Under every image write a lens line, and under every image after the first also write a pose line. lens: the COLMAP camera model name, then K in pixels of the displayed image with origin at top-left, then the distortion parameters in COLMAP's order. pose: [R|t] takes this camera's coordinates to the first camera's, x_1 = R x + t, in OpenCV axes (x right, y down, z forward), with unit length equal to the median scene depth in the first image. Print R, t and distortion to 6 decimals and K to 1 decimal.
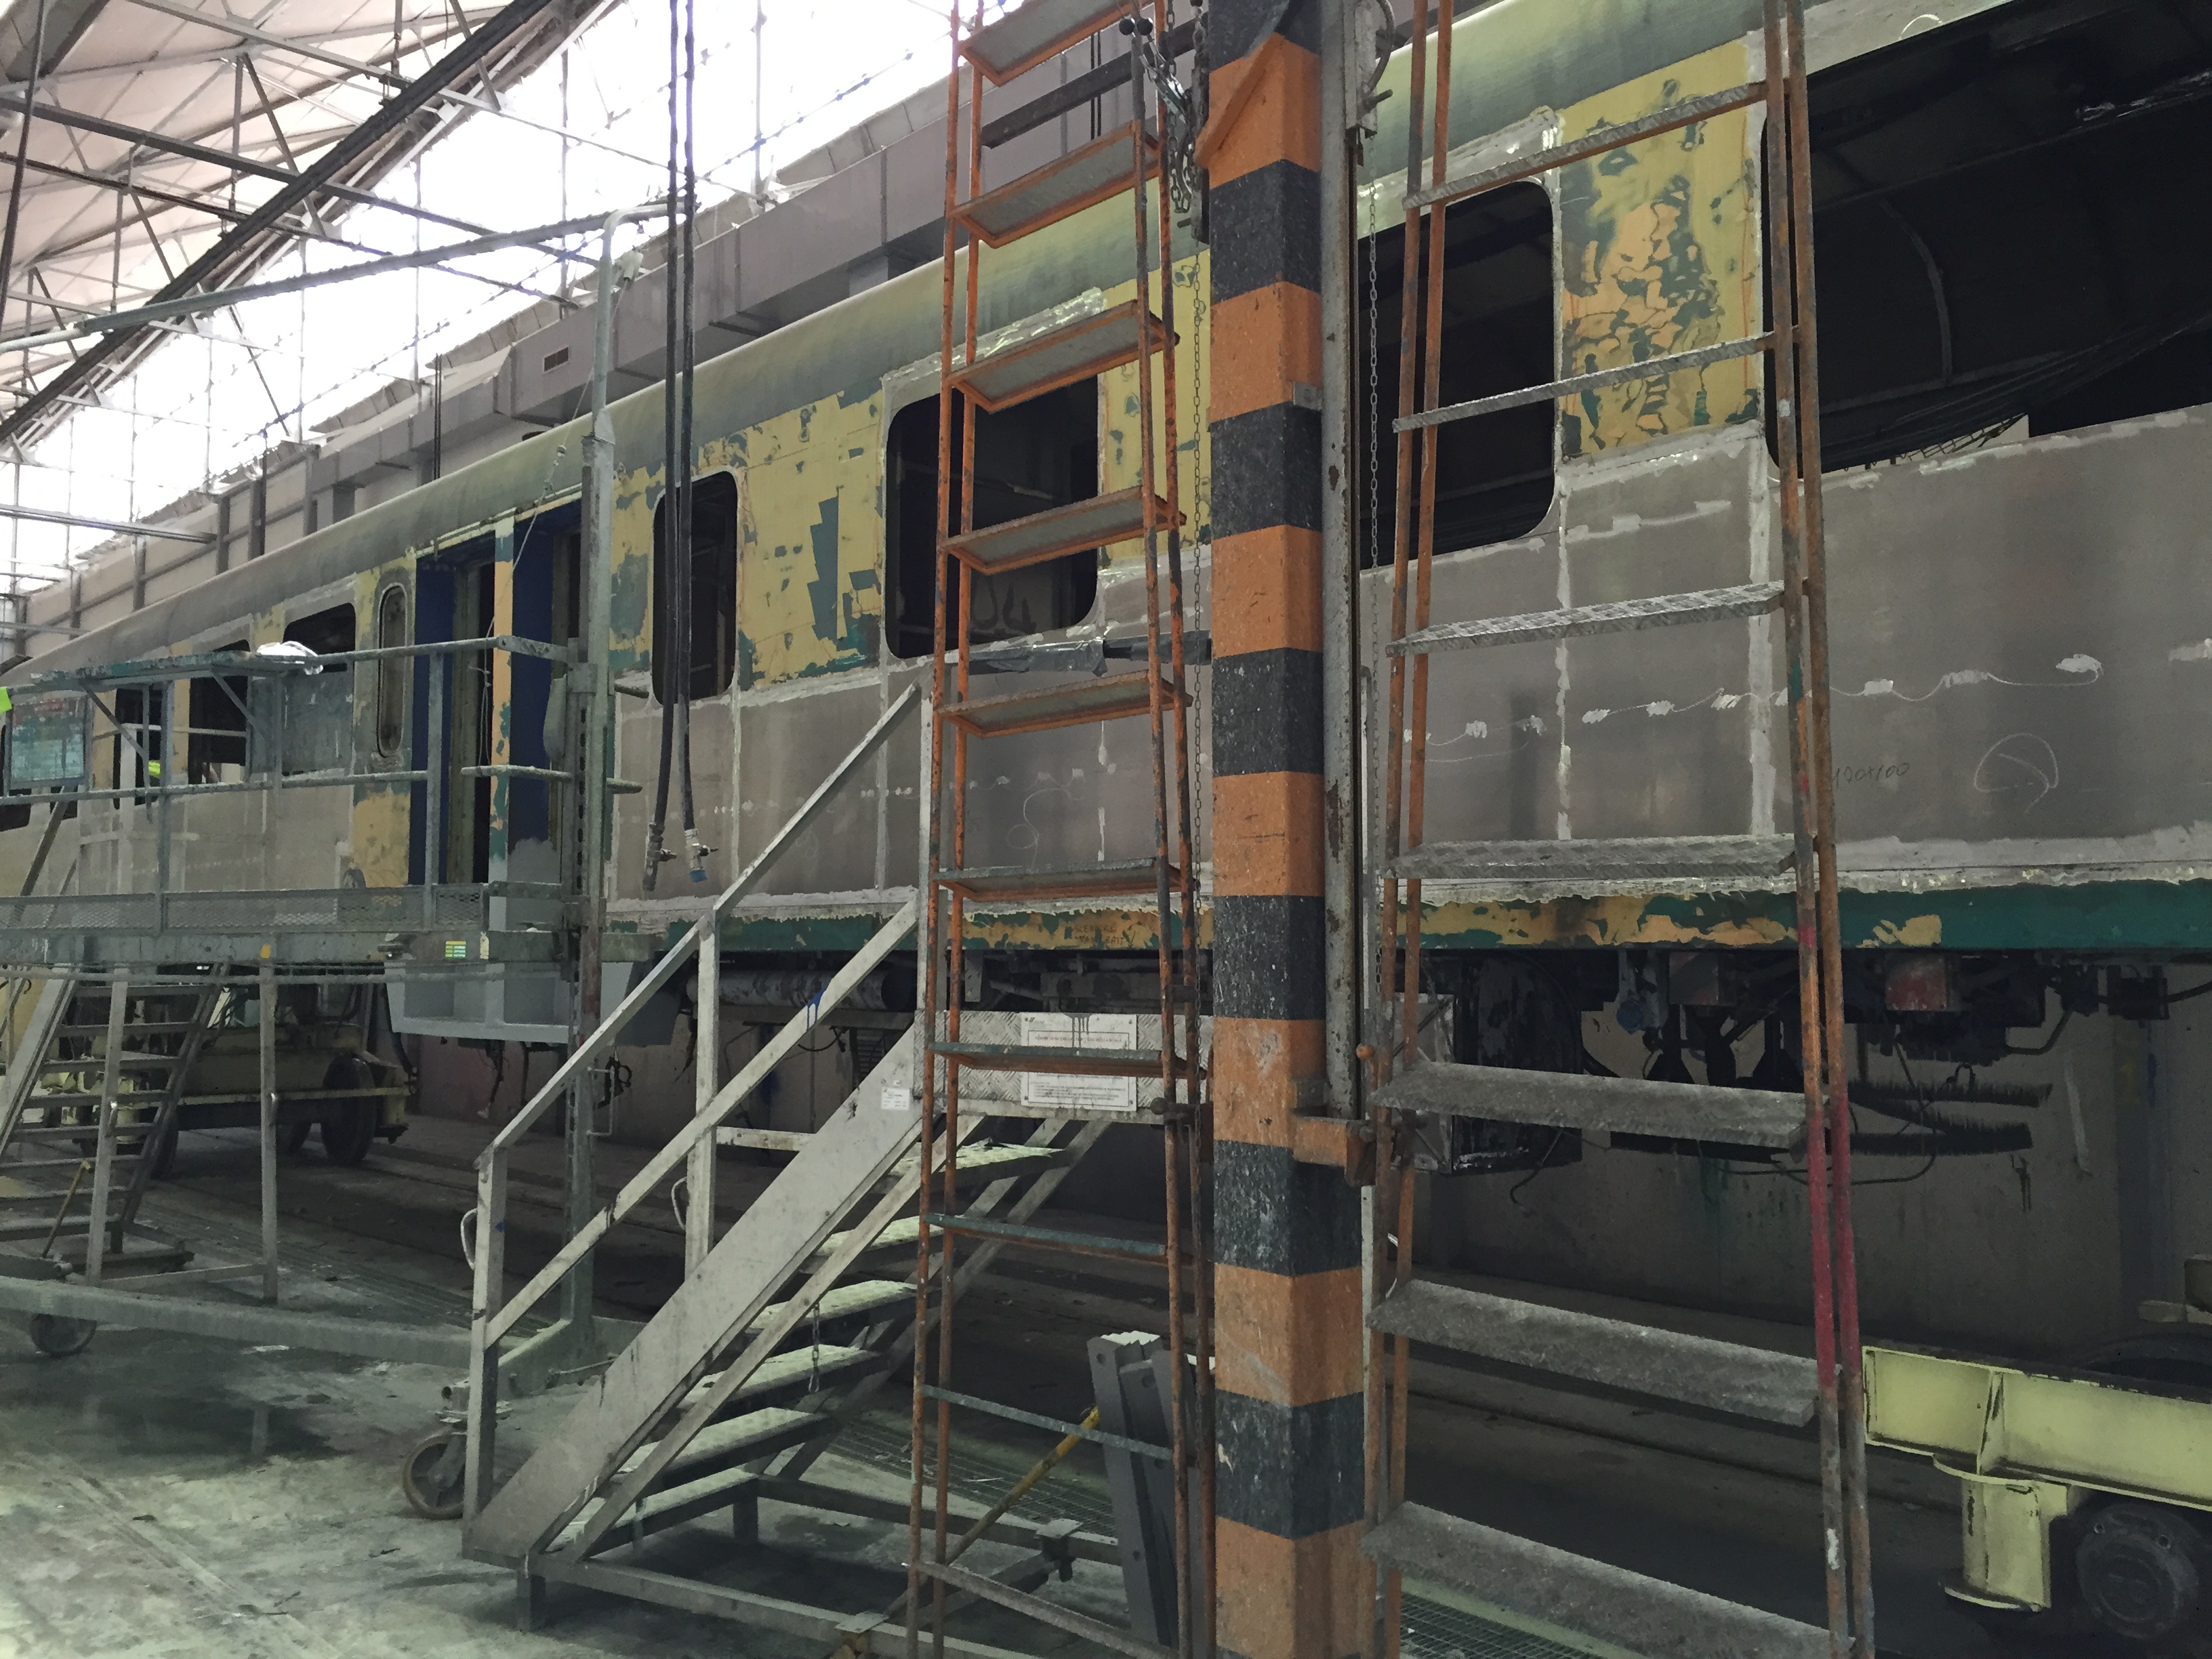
lens RADIAL K [[1873.9, 0, 1107.0], [0, 1873.9, 824.8], [0, 0, 1]] dist [0.066190, -0.108347]
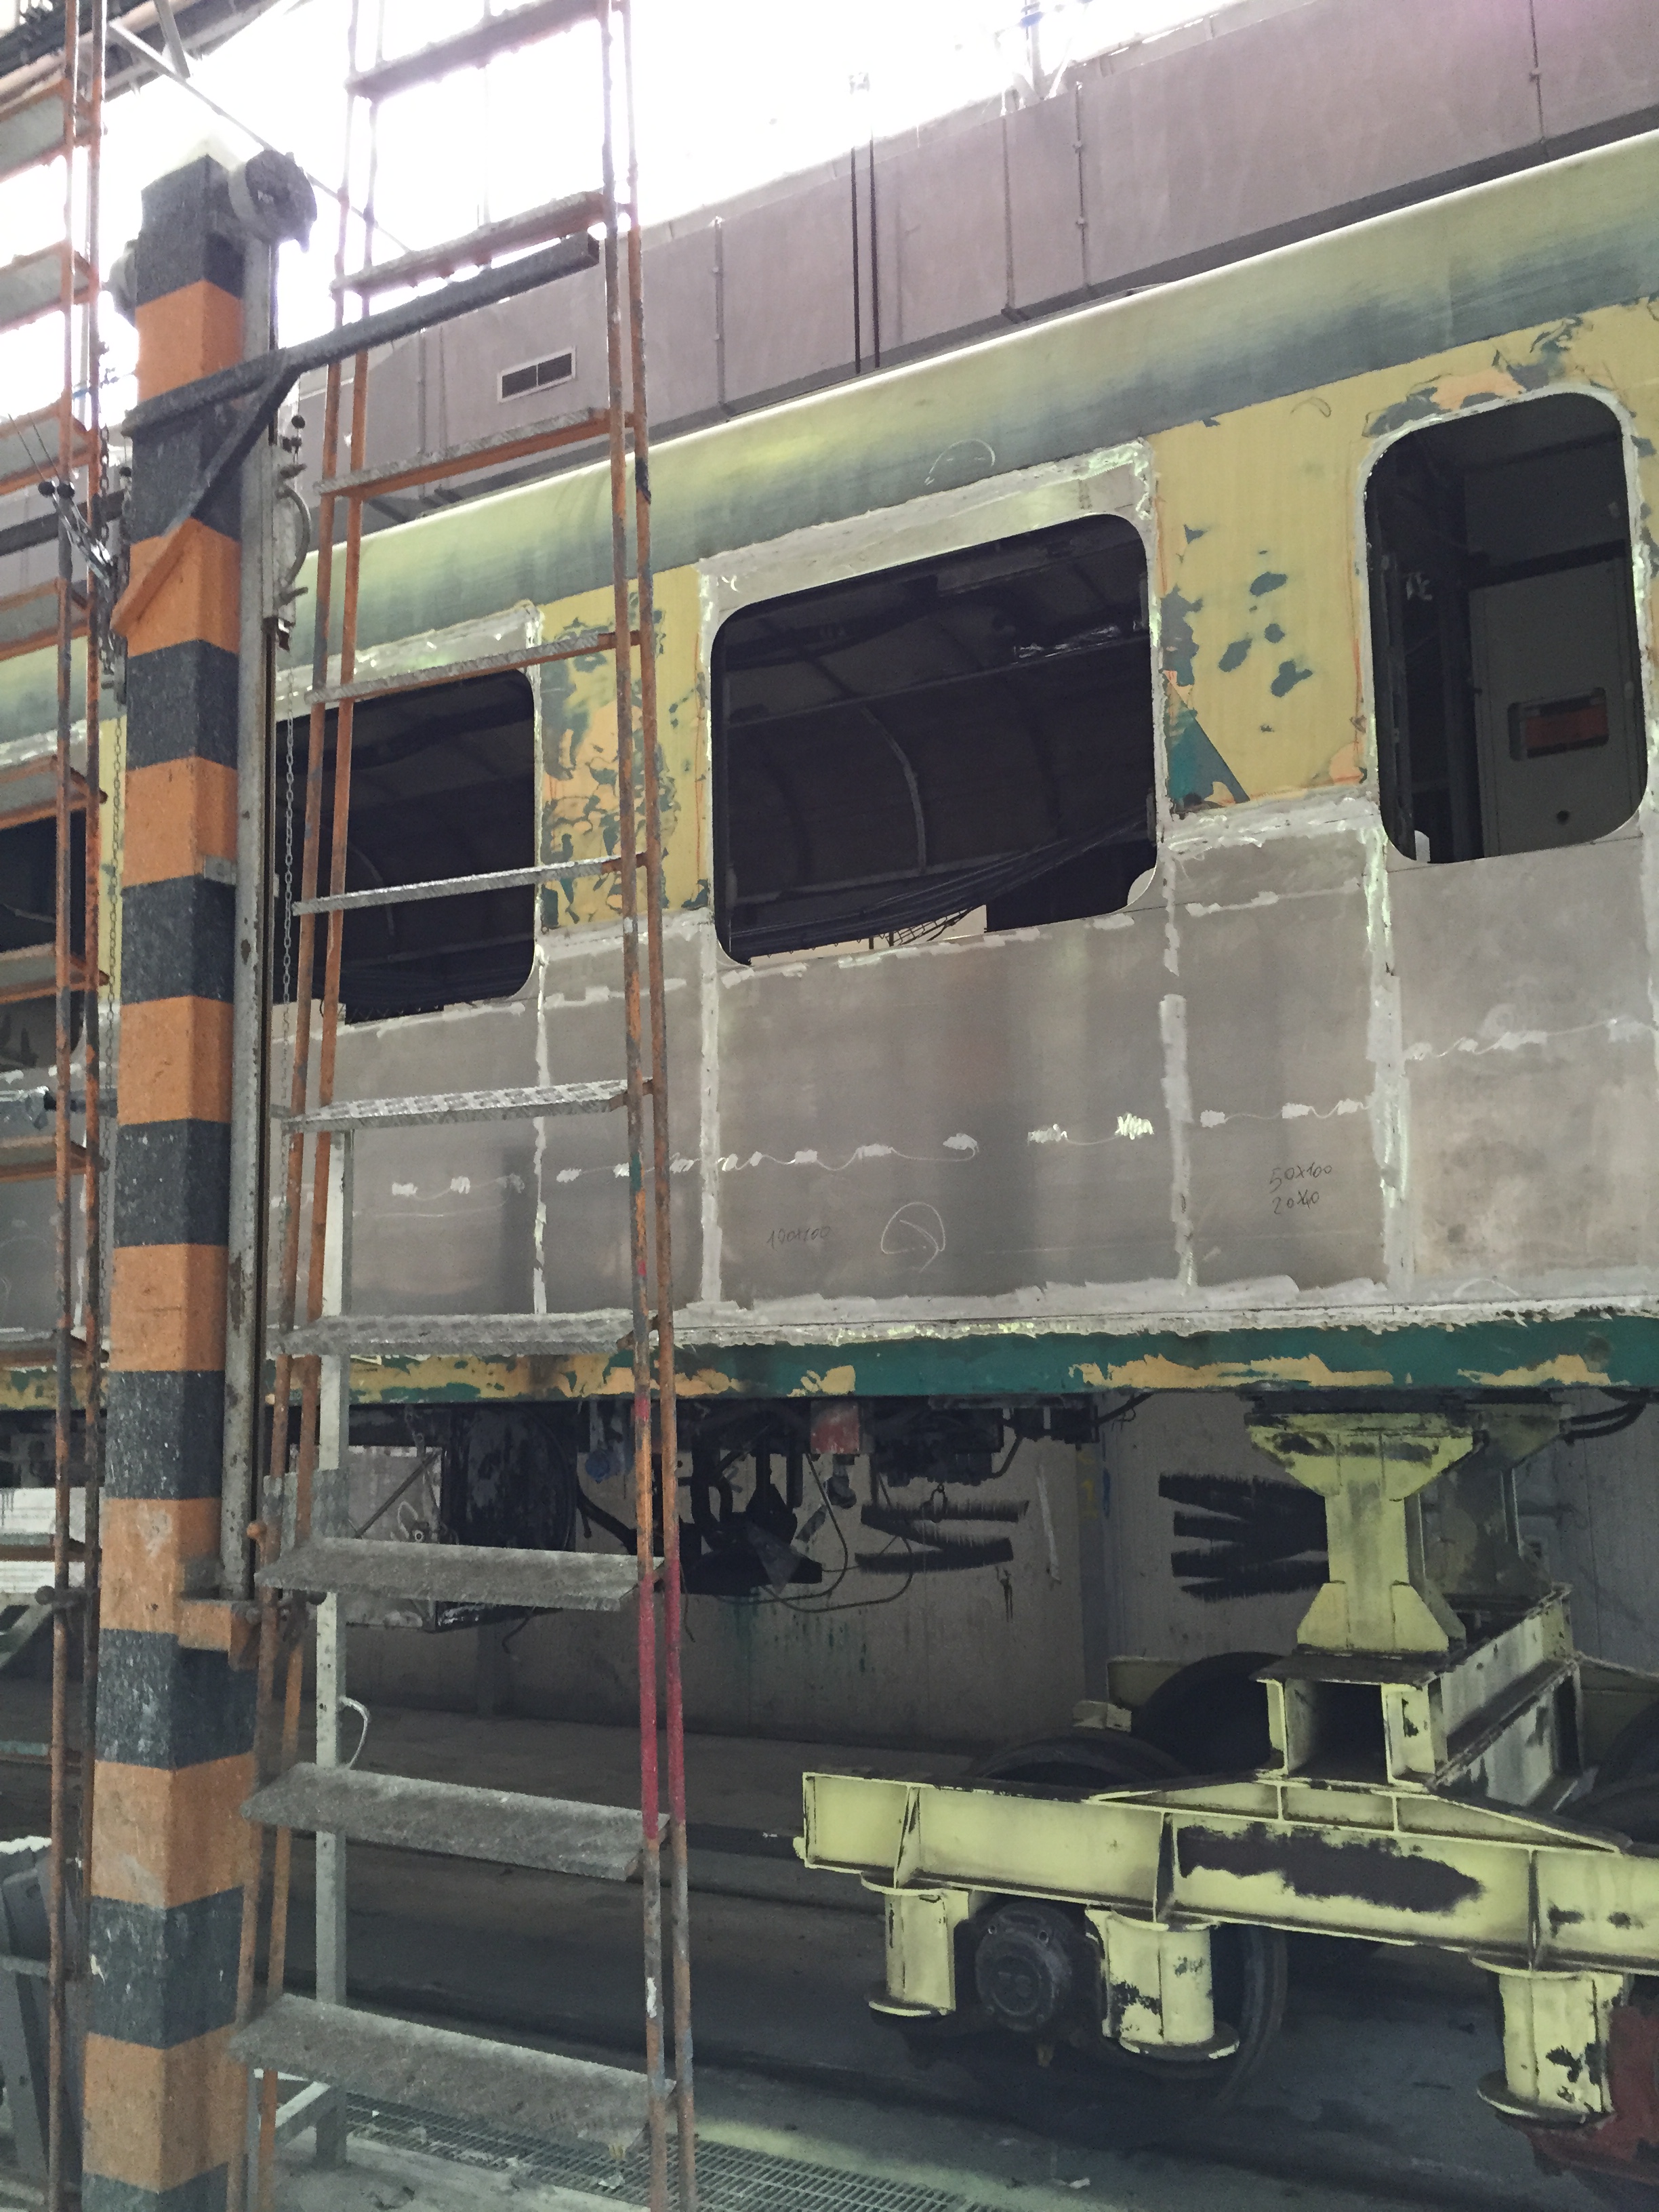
lens RADIAL K [[1873.9, 0, 829.5], [0, 1873.9, 1106.0], [0, 0, 1]] dist [0.066190, -0.108347]
pose [[0.946557, 0.026097, 0.321481, 0.087823], [-0.001156, 0.996990, -0.077528, -0.022400], [-0.322536, 0.073013, 0.943737, -0.045913]]
